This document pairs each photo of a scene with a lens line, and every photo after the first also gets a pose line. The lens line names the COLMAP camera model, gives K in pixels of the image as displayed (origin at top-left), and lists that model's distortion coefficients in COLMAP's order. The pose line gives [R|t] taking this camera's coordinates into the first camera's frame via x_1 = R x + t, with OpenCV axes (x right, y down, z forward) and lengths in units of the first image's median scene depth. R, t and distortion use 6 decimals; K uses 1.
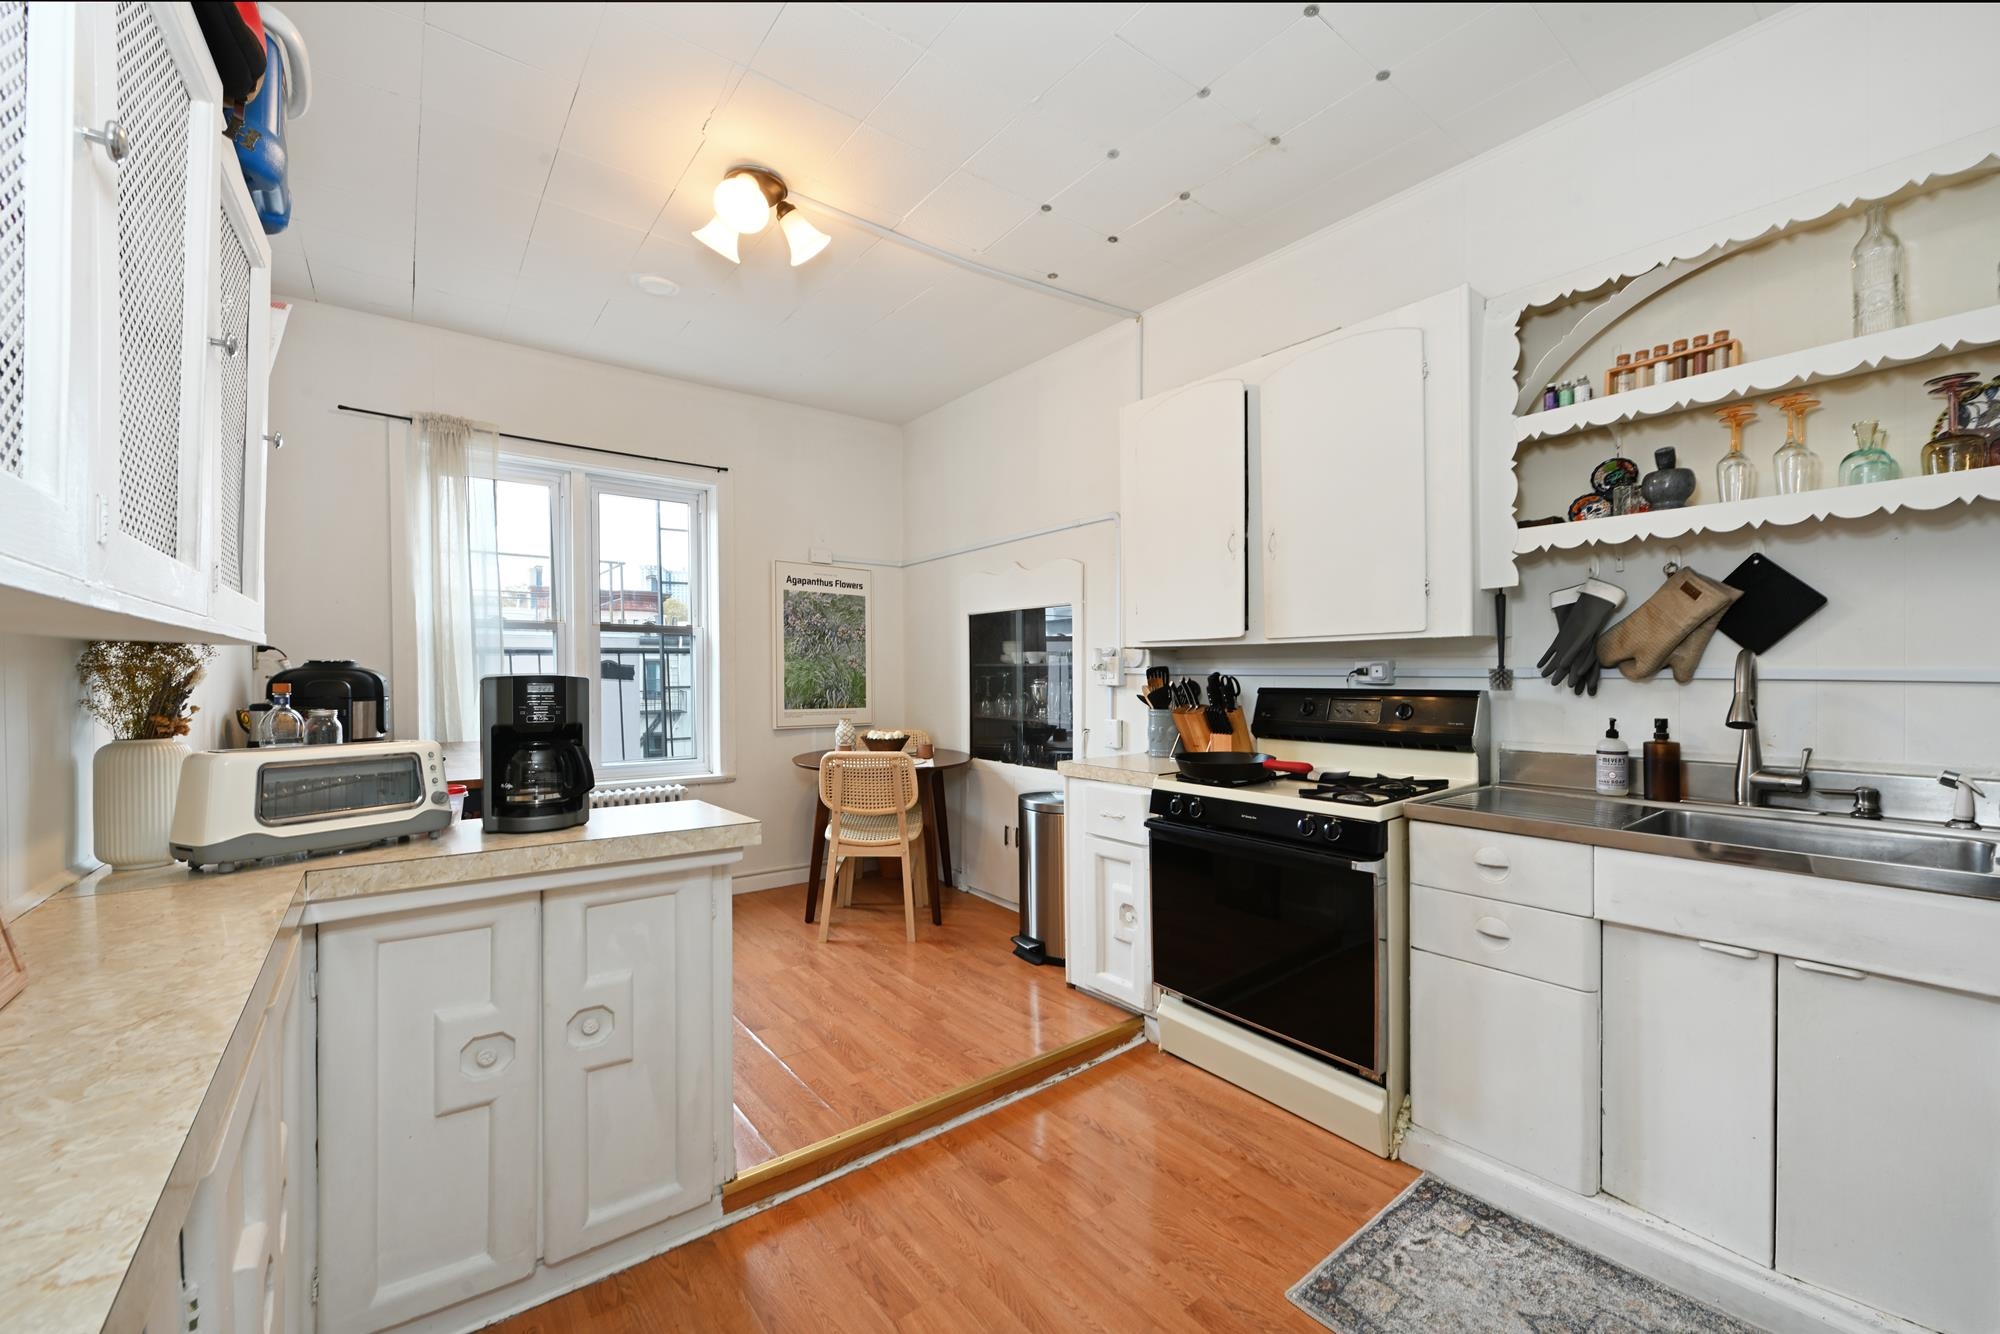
lens RADIAL K [[794.0, 0, 1004.6], [0, 794.0, 666.1], [0, 0, 1]] dist [-0.004348, 0.000482]
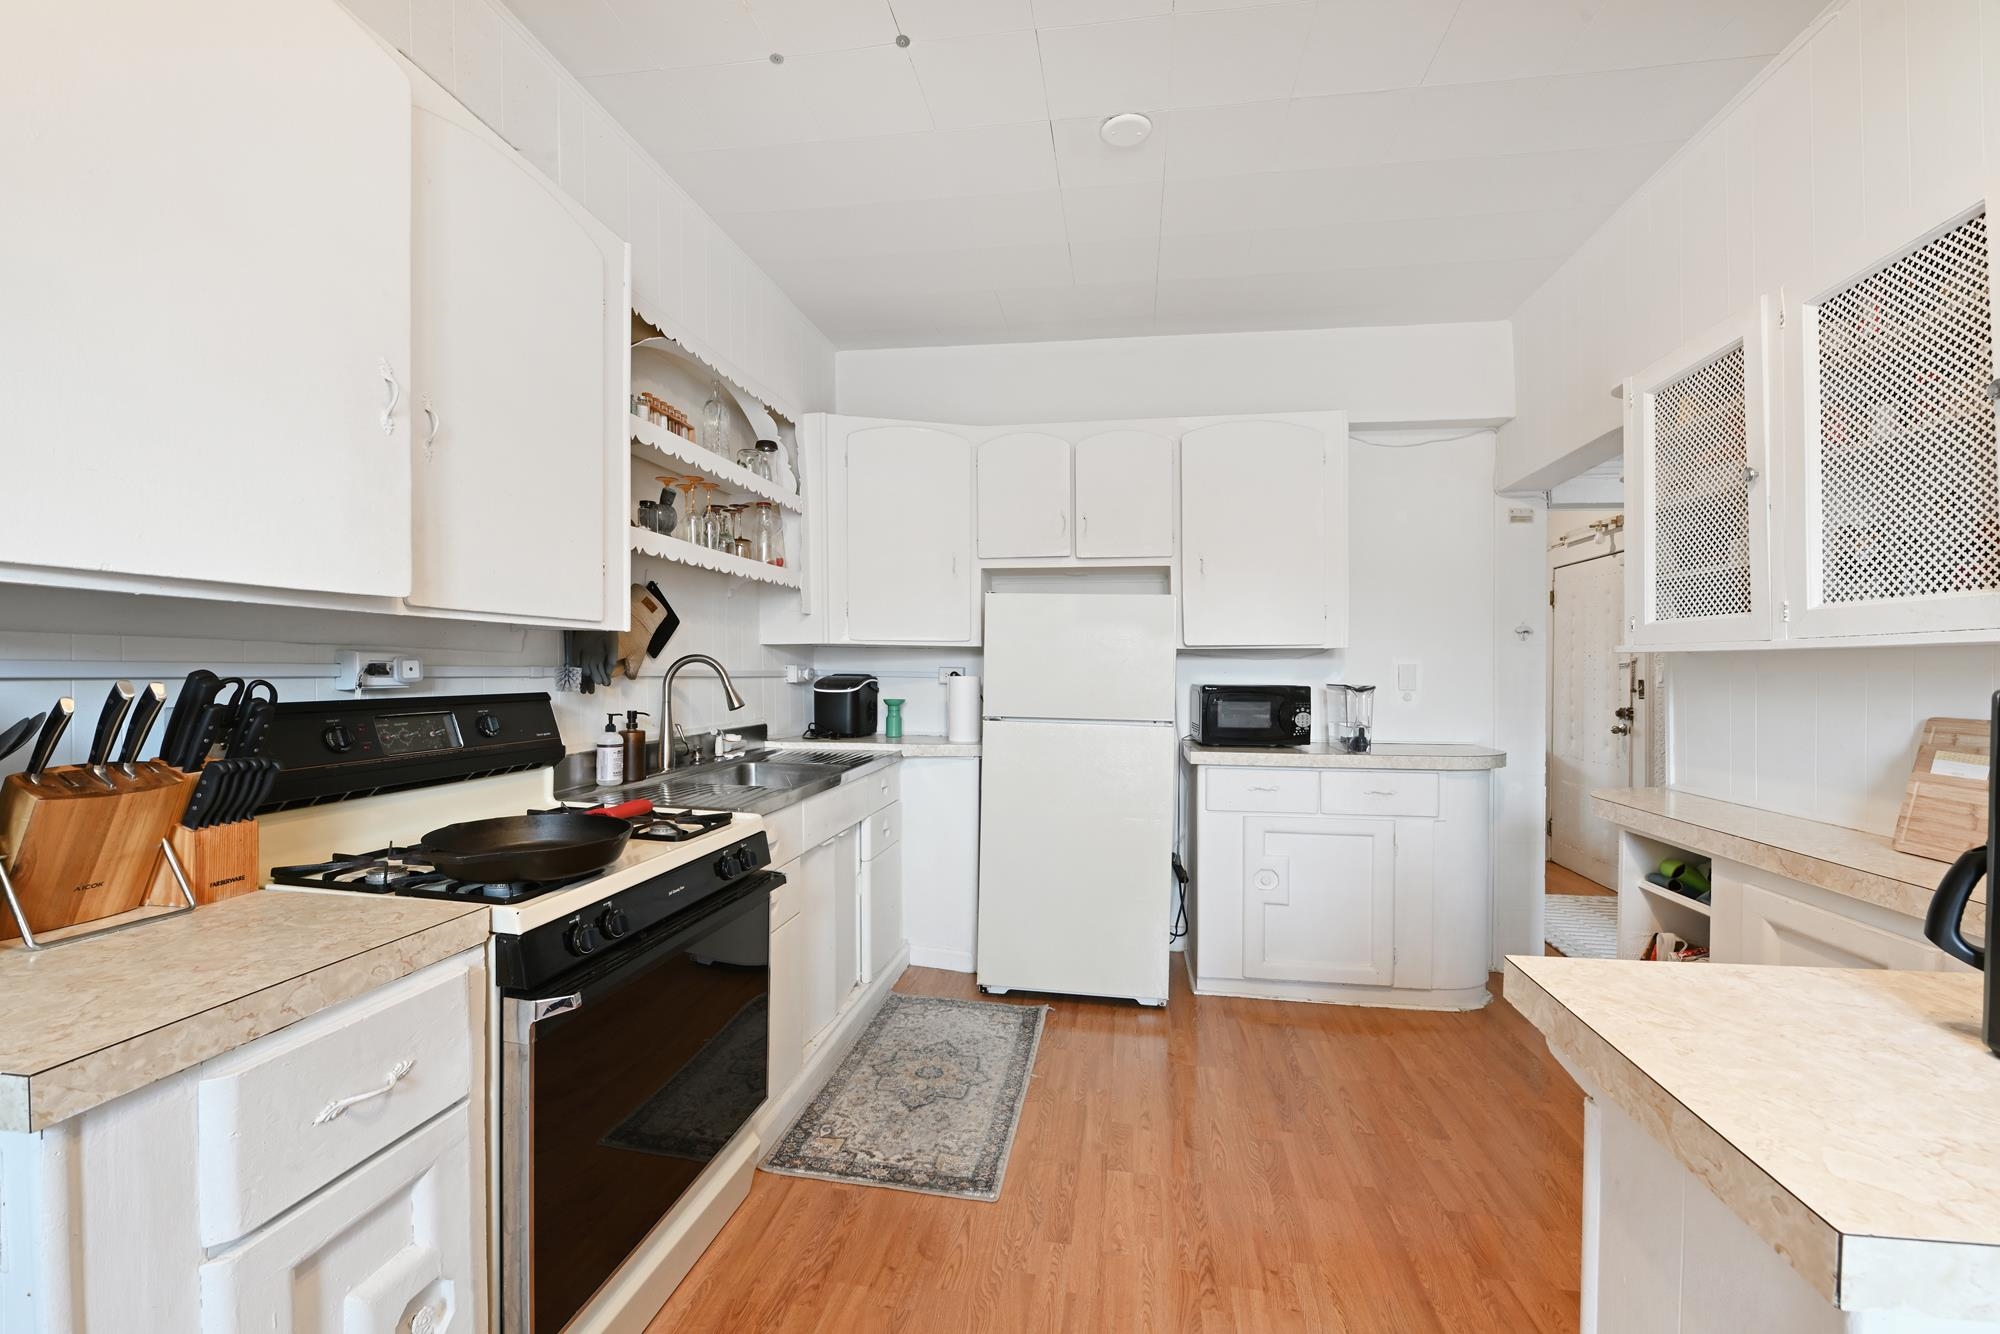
lens RADIAL K [[794.0, 0, 1007.6], [0, 794.0, 679.4], [0, 0, 1]] dist [-0.004348, 0.000482]
pose [[-0.681122, -0.007222, 0.732135, -0.383222], [-0.004990, 0.999974, 0.005222, 0.011313], [-0.732153, -0.000097, -0.681140, 1.337895]]
